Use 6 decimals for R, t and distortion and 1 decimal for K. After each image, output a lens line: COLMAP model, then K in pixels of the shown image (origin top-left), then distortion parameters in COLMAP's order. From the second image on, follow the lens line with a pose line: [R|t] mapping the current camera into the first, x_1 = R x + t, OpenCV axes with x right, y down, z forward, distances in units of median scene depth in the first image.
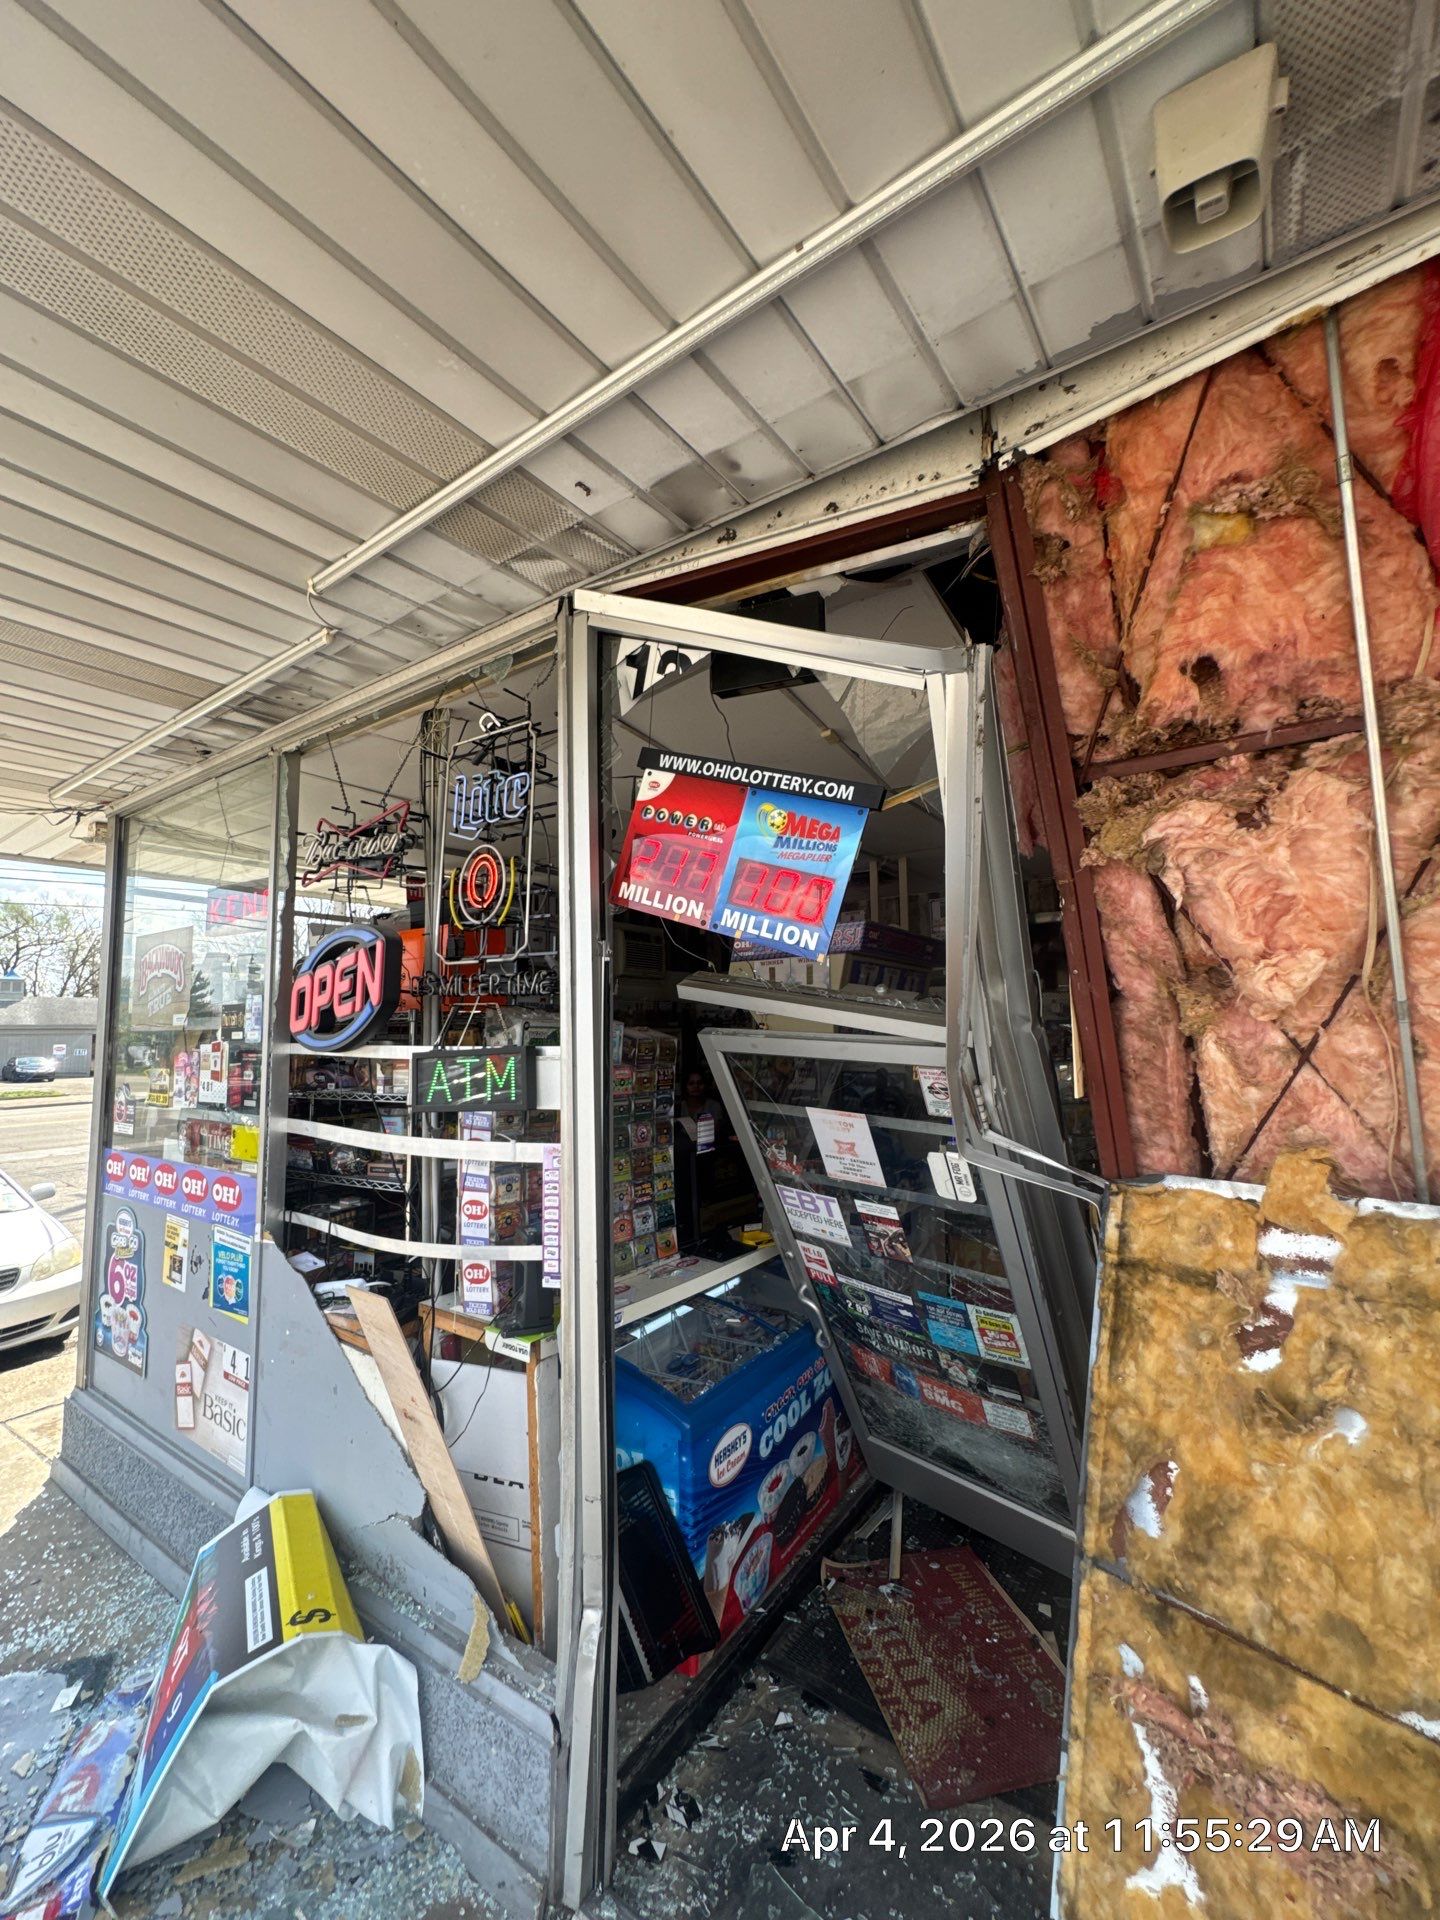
lens RADIAL K [[793.7, 0, 714.3], [0, 793.7, 960.5], [0, 0, 1]] dist [0.001462, -0.000089]
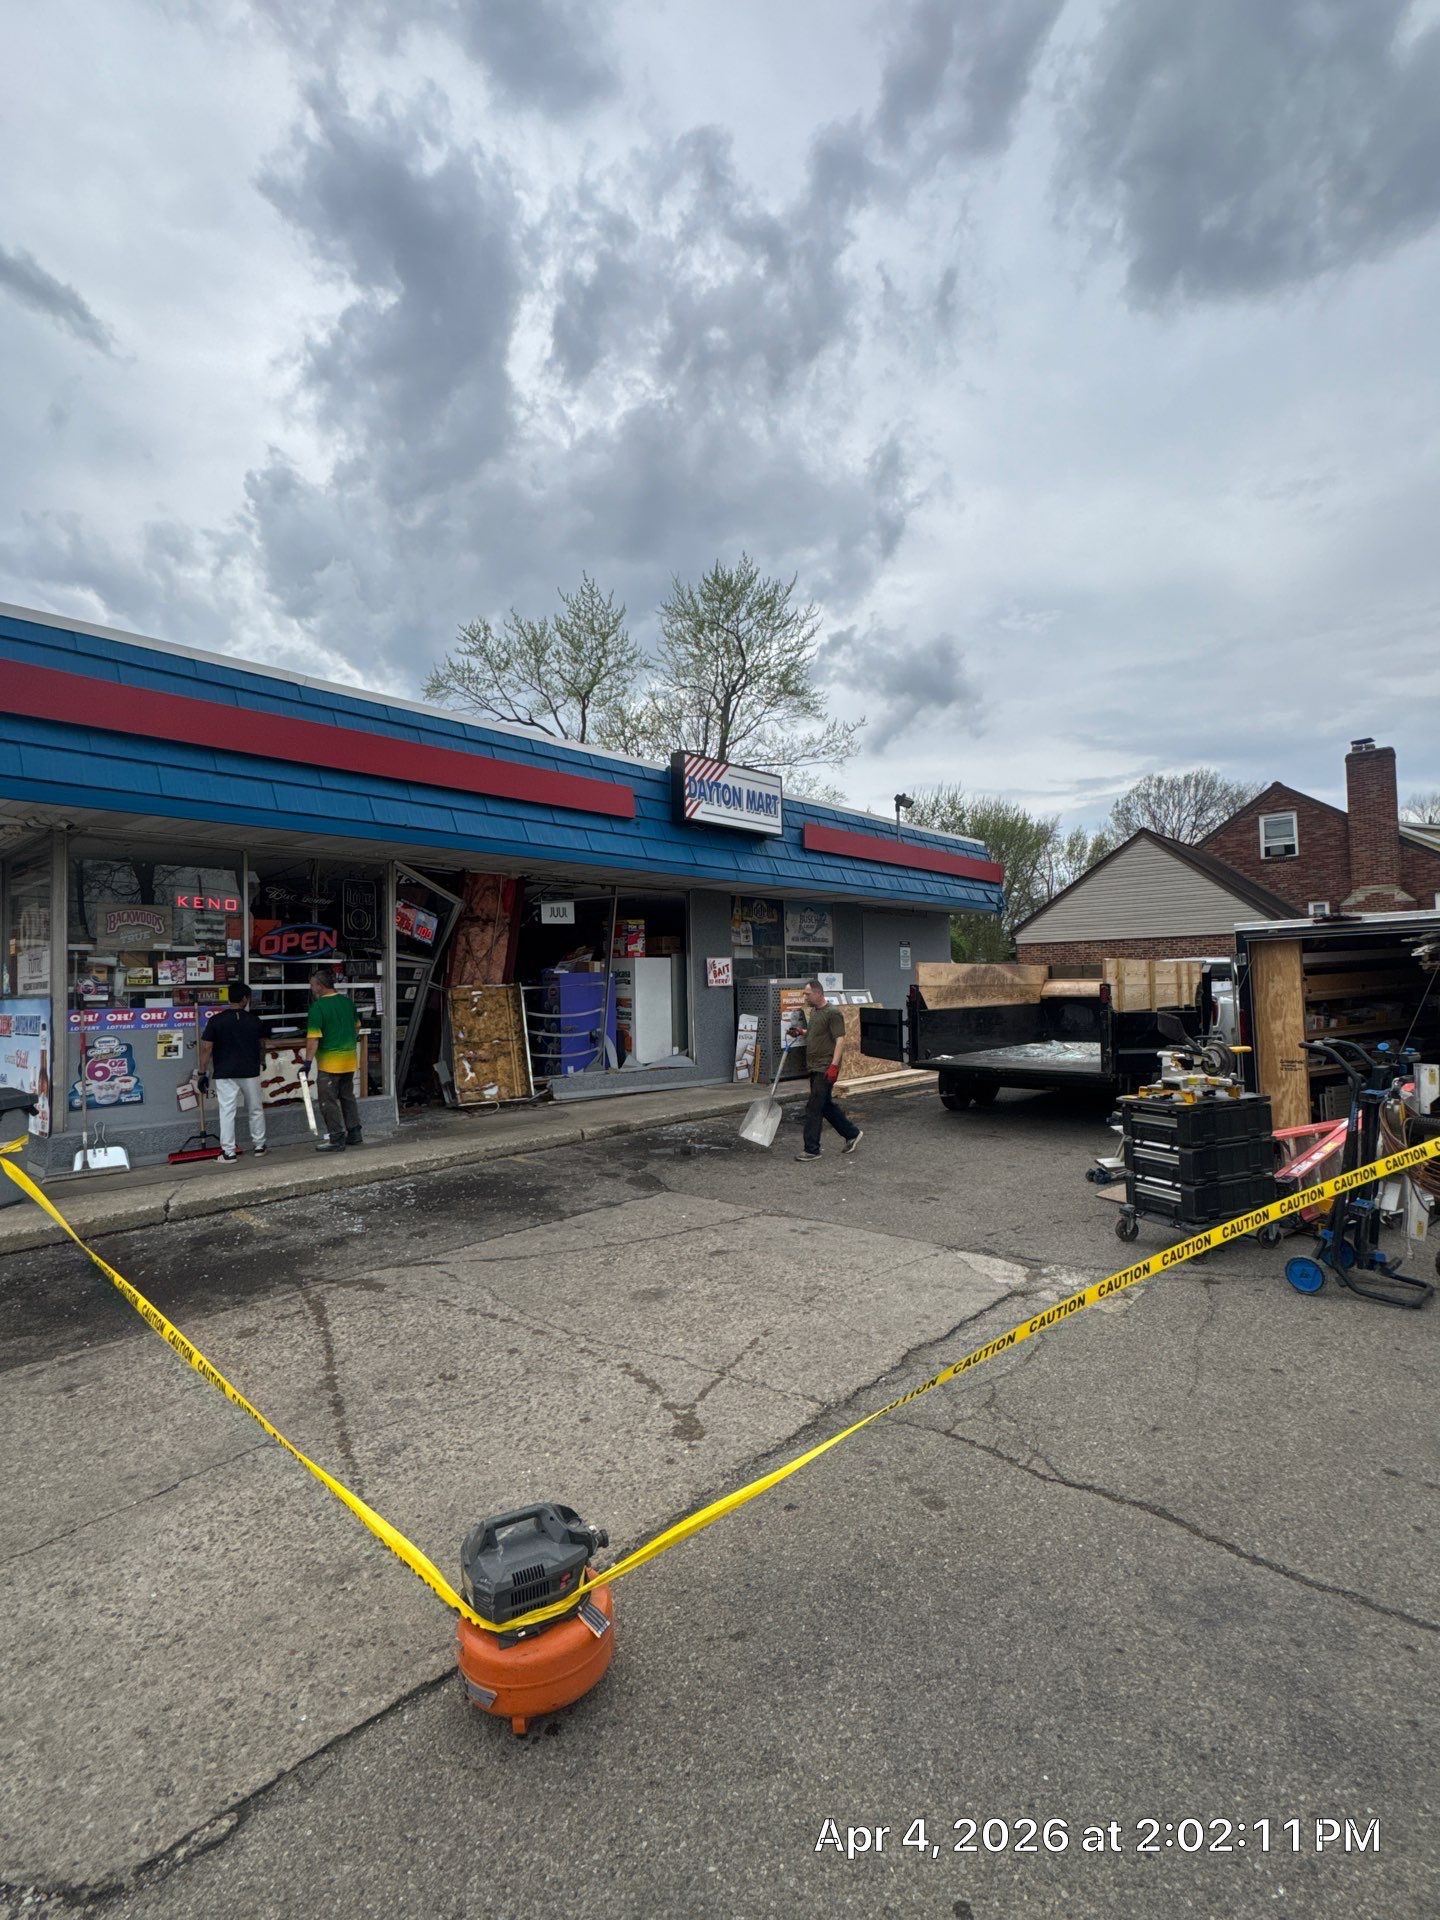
lens RADIAL K [[925.8, 0, 720.1], [0, 925.8, 963.6], [0, 0, 1]] dist [0.000154, -0.000204]
pose [[0.115234, 0.041977, 0.992451, -4.196099], [-0.066597, 0.997185, -0.034445, 0.146528], [-0.991103, -0.062125, 0.117705, -1.210852]]
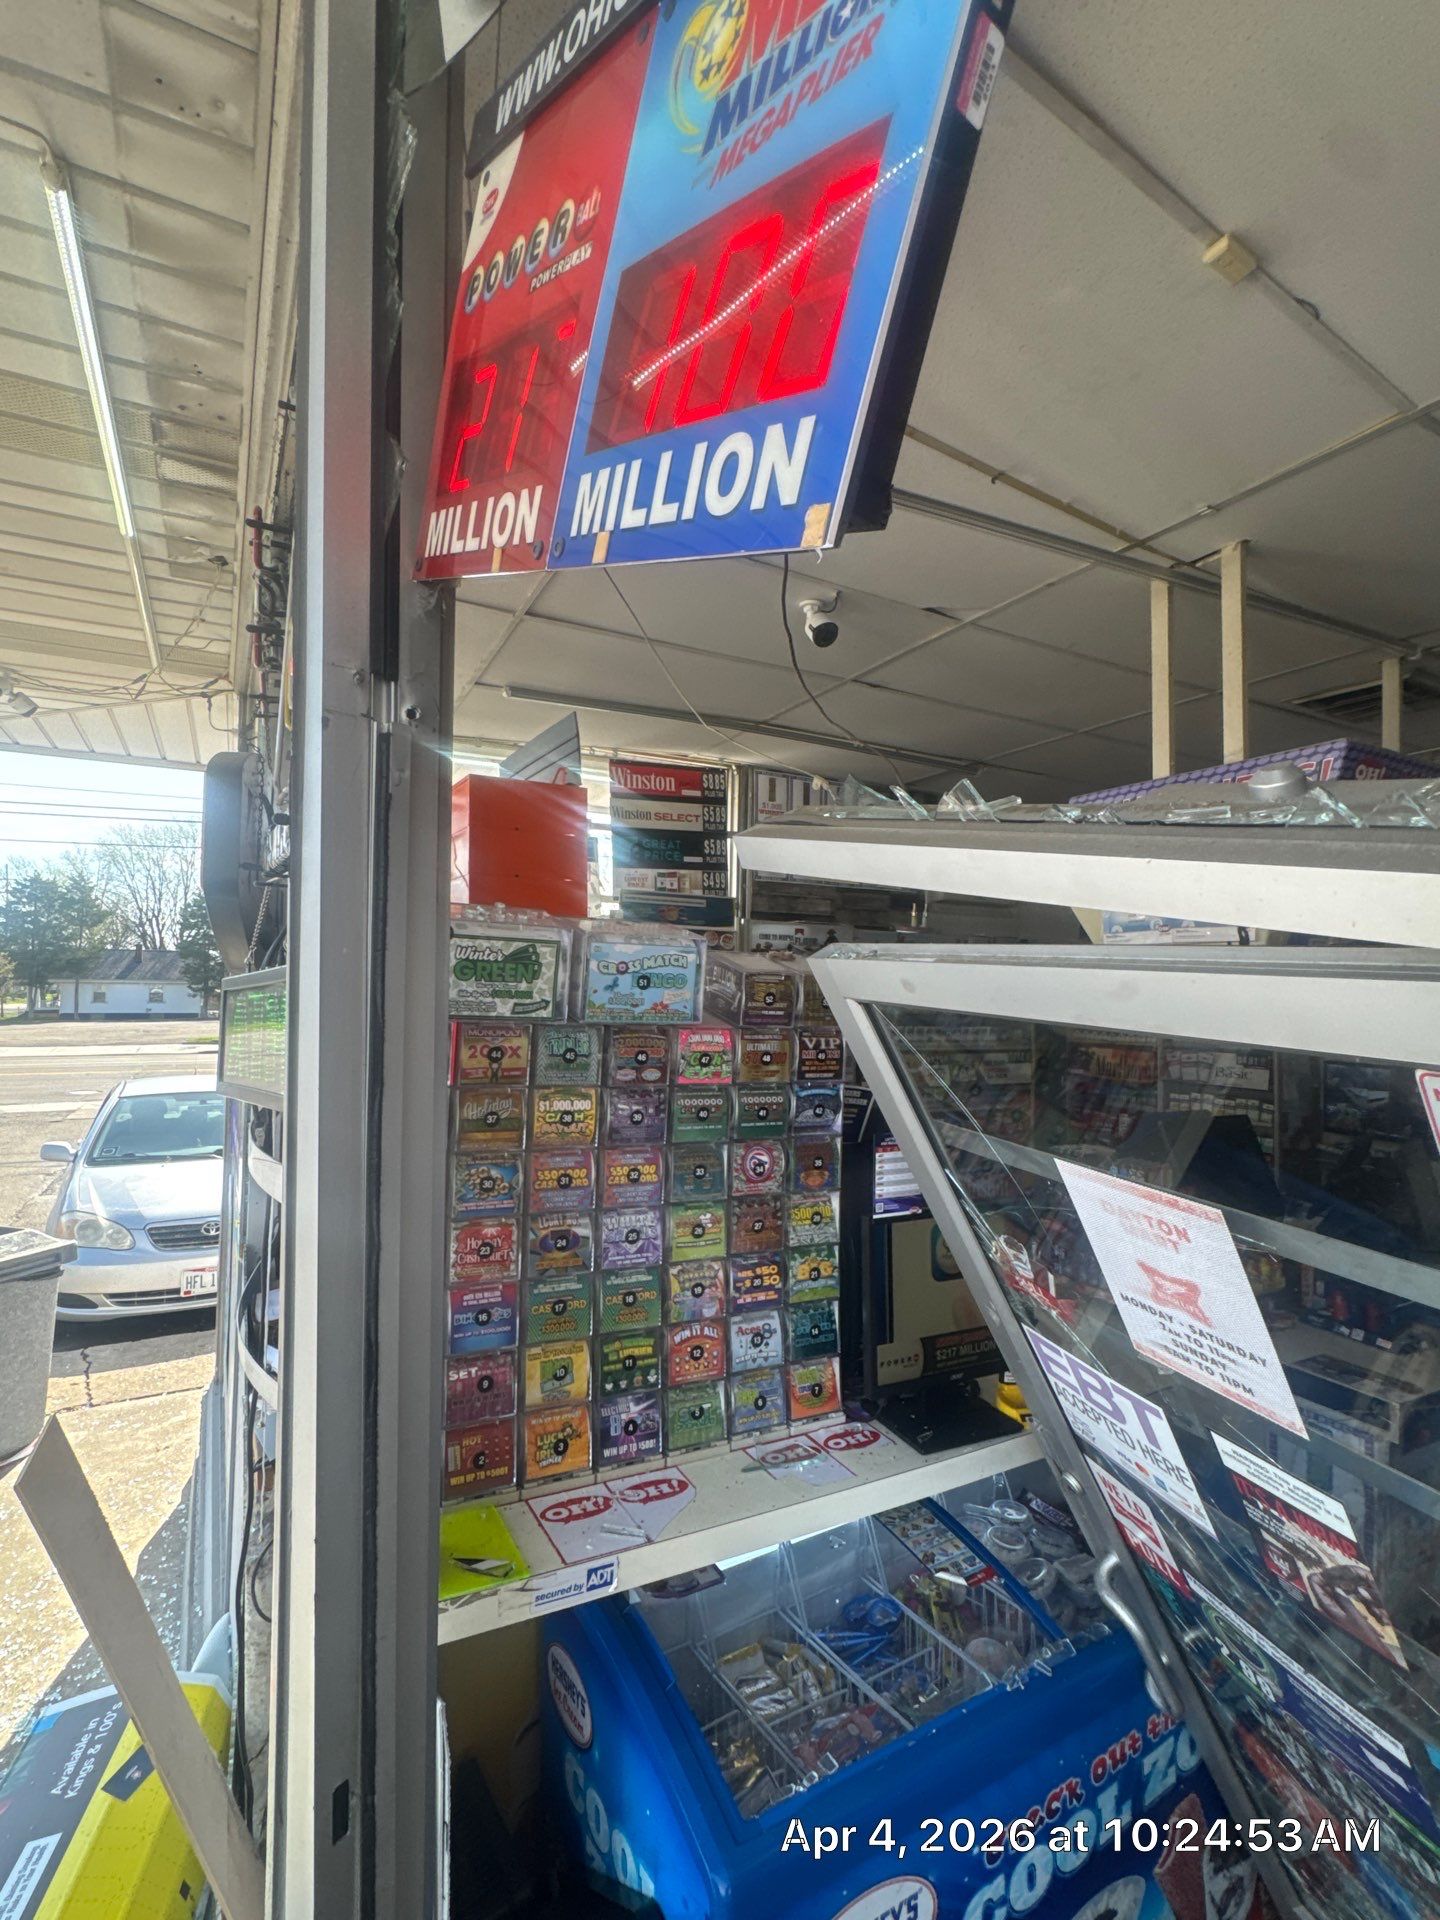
lens RADIAL K [[925.8, 0, 719.6], [0, 925.8, 963.0], [0, 0, 1]] dist [0.000154, -0.000204]
pose [[0.898824, 0.013720, -0.438094, 0.154969], [0.011319, 0.998450, 0.054493, 0.068859], [0.438163, -0.053939, 0.897276, 0.540100]]
